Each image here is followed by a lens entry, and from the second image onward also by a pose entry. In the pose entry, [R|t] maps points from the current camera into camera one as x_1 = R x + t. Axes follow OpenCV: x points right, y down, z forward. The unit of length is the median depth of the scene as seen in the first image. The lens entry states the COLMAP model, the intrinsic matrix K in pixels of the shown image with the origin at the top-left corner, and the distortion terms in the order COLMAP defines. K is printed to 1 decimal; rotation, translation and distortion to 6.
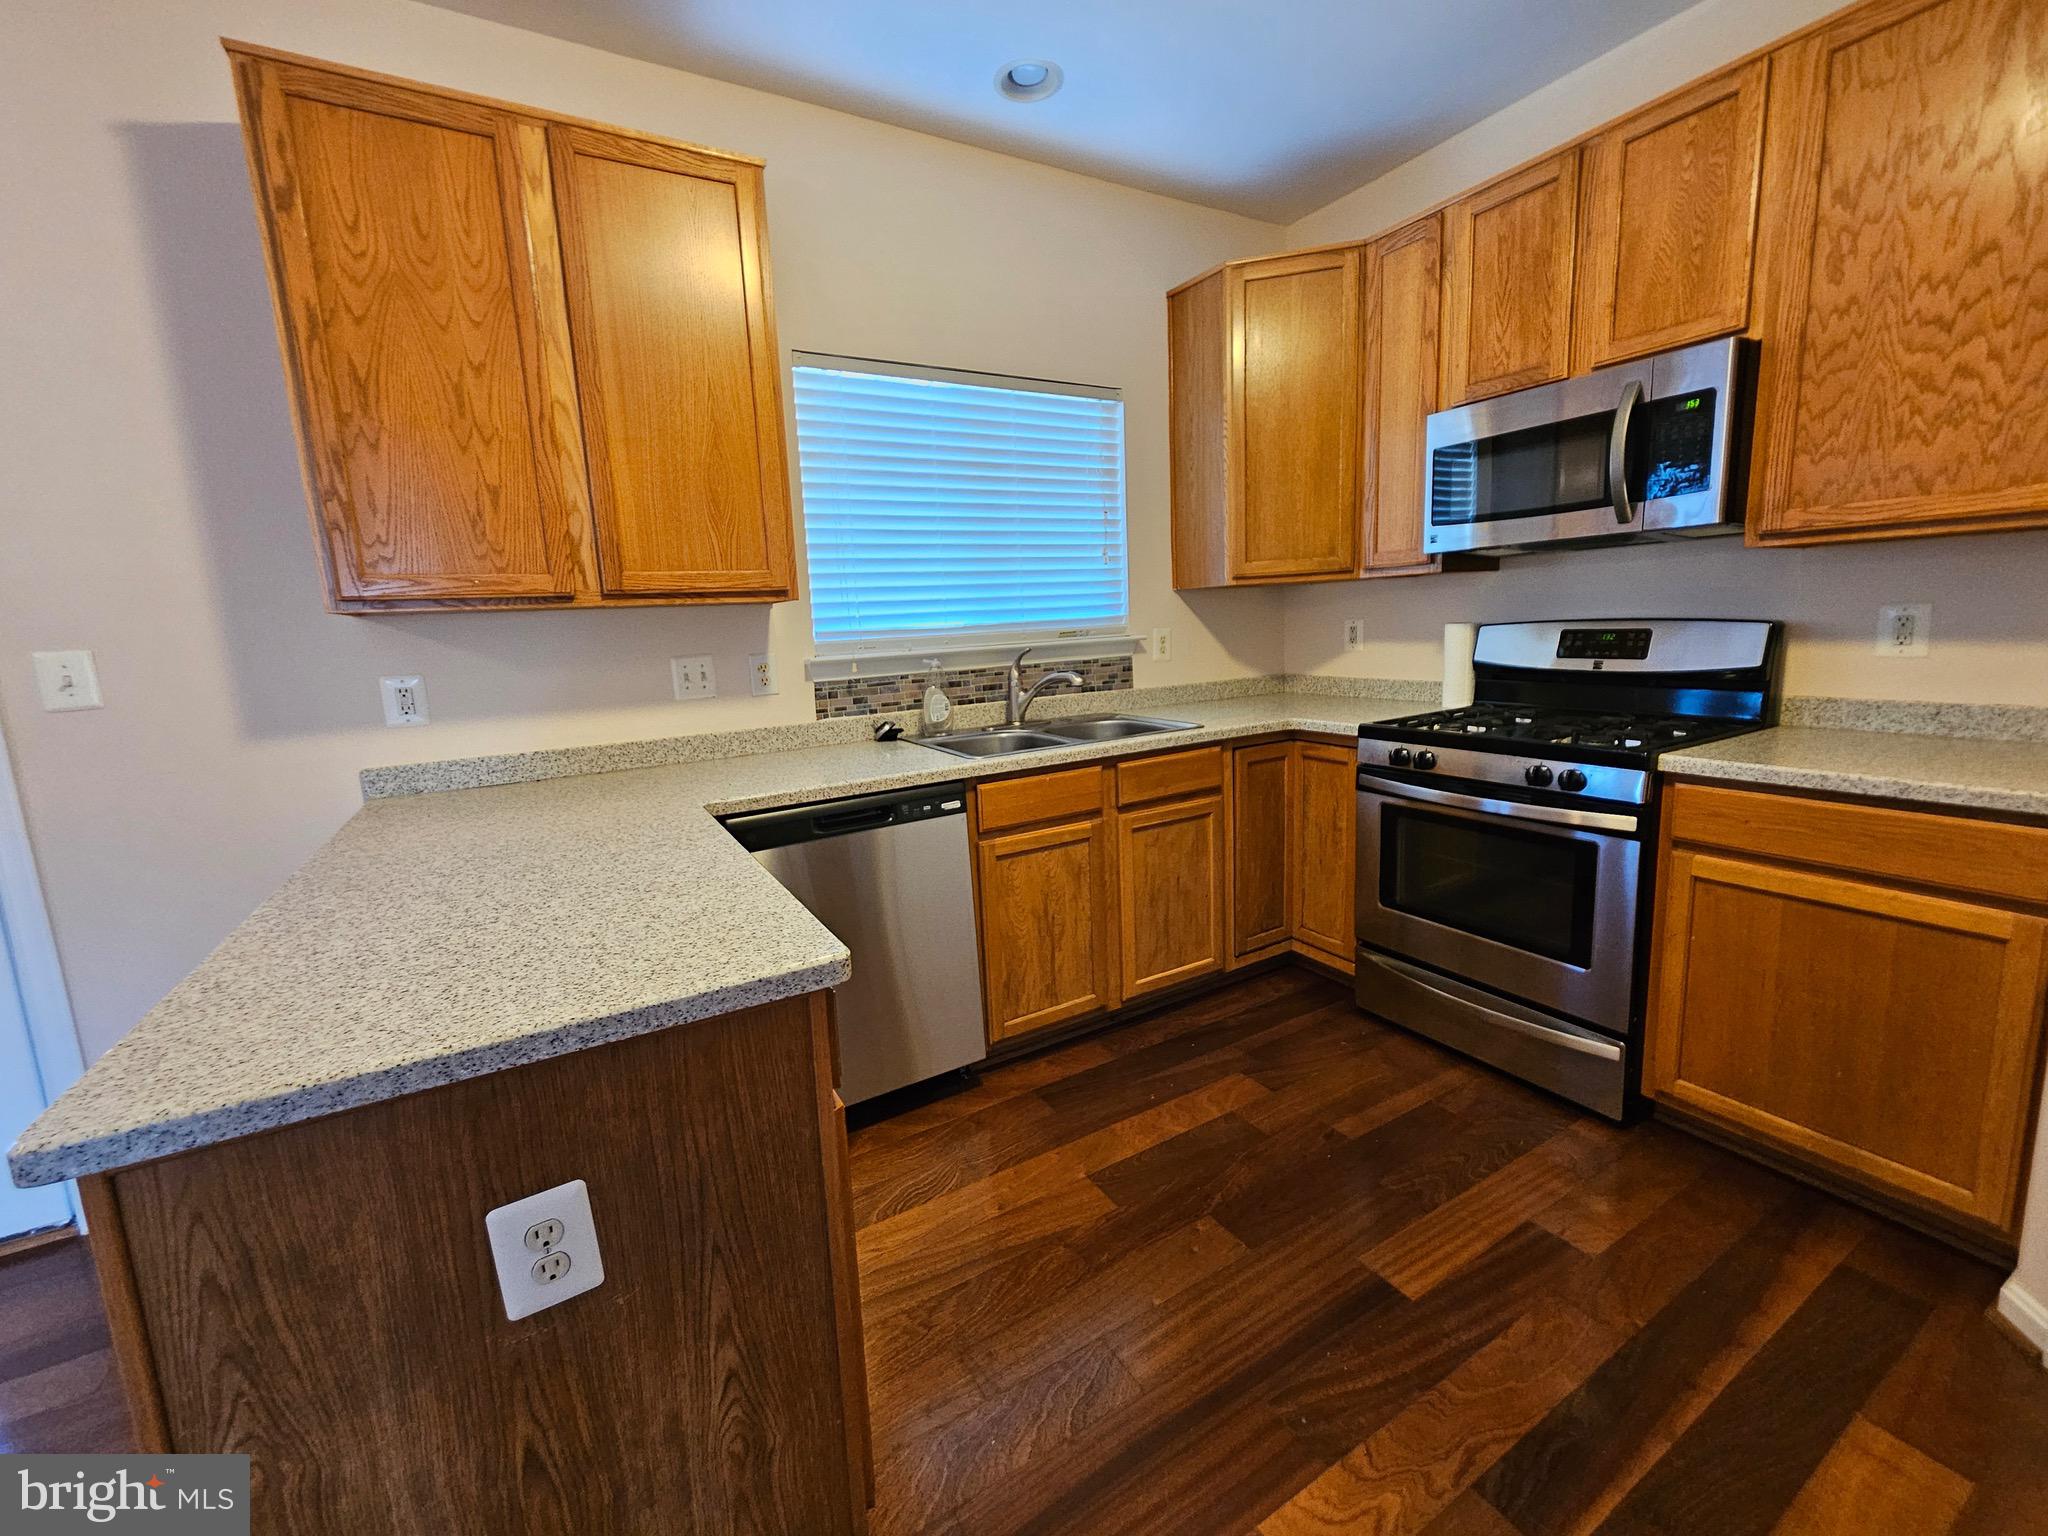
lens RADIAL K [[844.2, 0, 1032.4], [0, 844.2, 755.5], [0, 0, 1]] dist [0.001473, 0.000802]
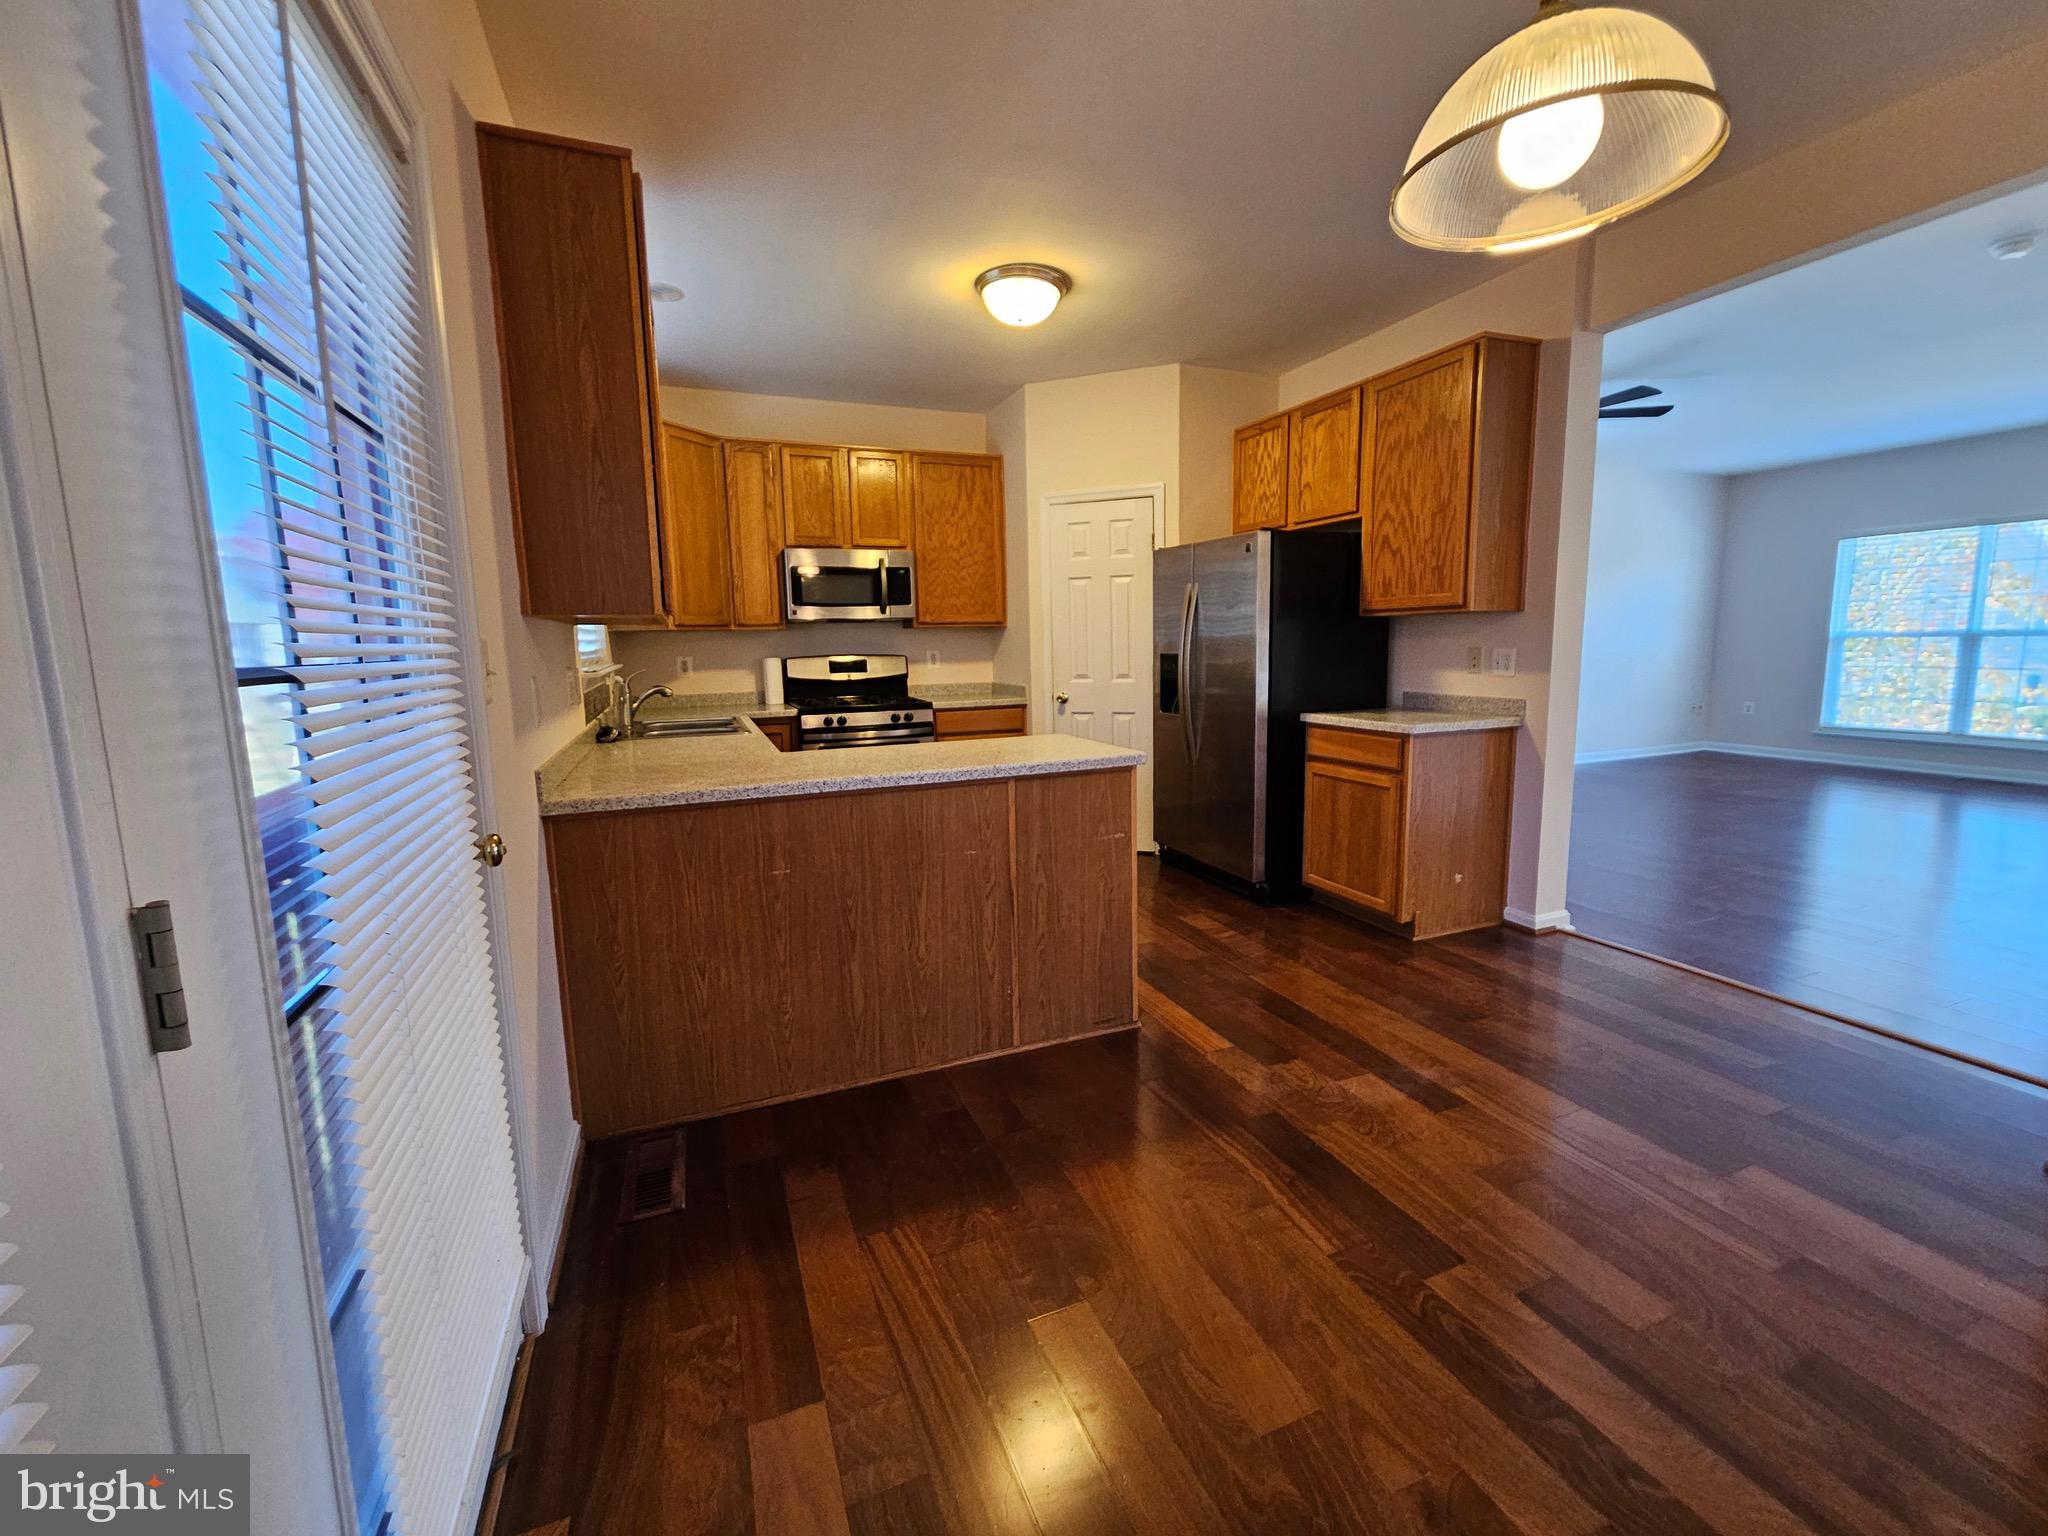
lens RADIAL K [[844.2, 0, 1029.4], [0, 844.2, 757.8], [0, 0, 1]] dist [0.001473, 0.000802]
pose [[0.137346, -0.095956, 0.985864, -1.653168], [0.173134, 0.982300, 0.071489, 0.028502], [-0.975275, 0.160868, 0.151528, 0.288569]]
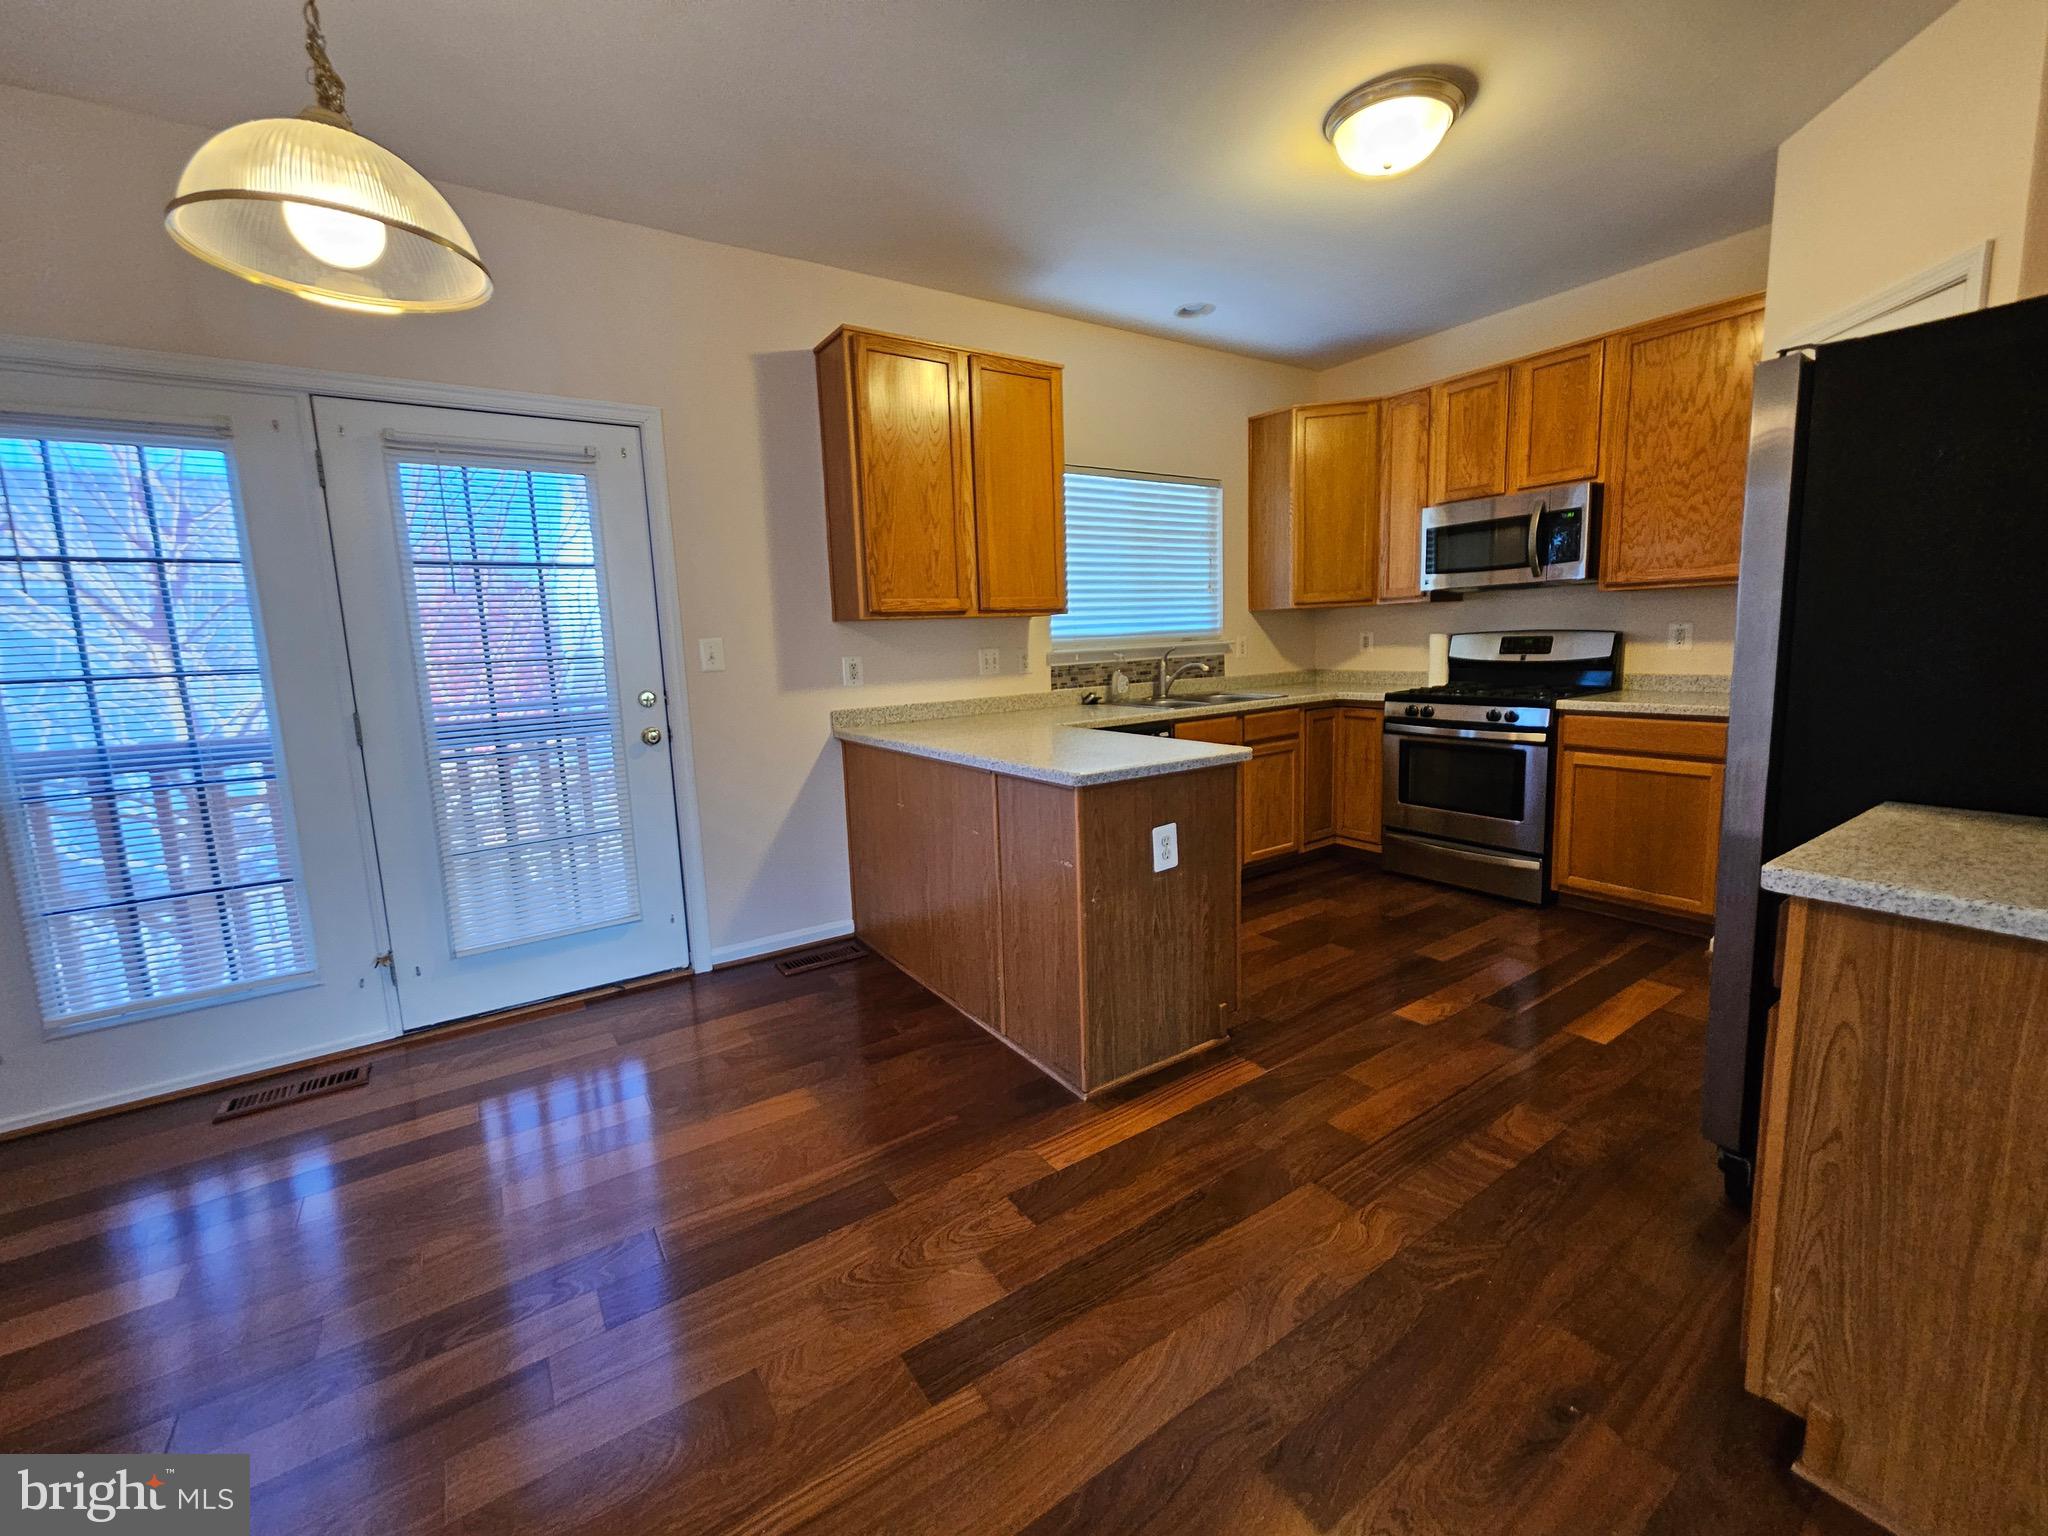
lens RADIAL K [[844.2, 0, 1027.8], [0, 844.2, 756.0], [0, 0, 1]] dist [0.001473, 0.000802]
pose [[0.997801, -0.001452, 0.066260, -0.503005], [0.002996, 0.999726, -0.023214, 0.146125], [-0.066208, 0.023362, 0.997532, -0.717441]]
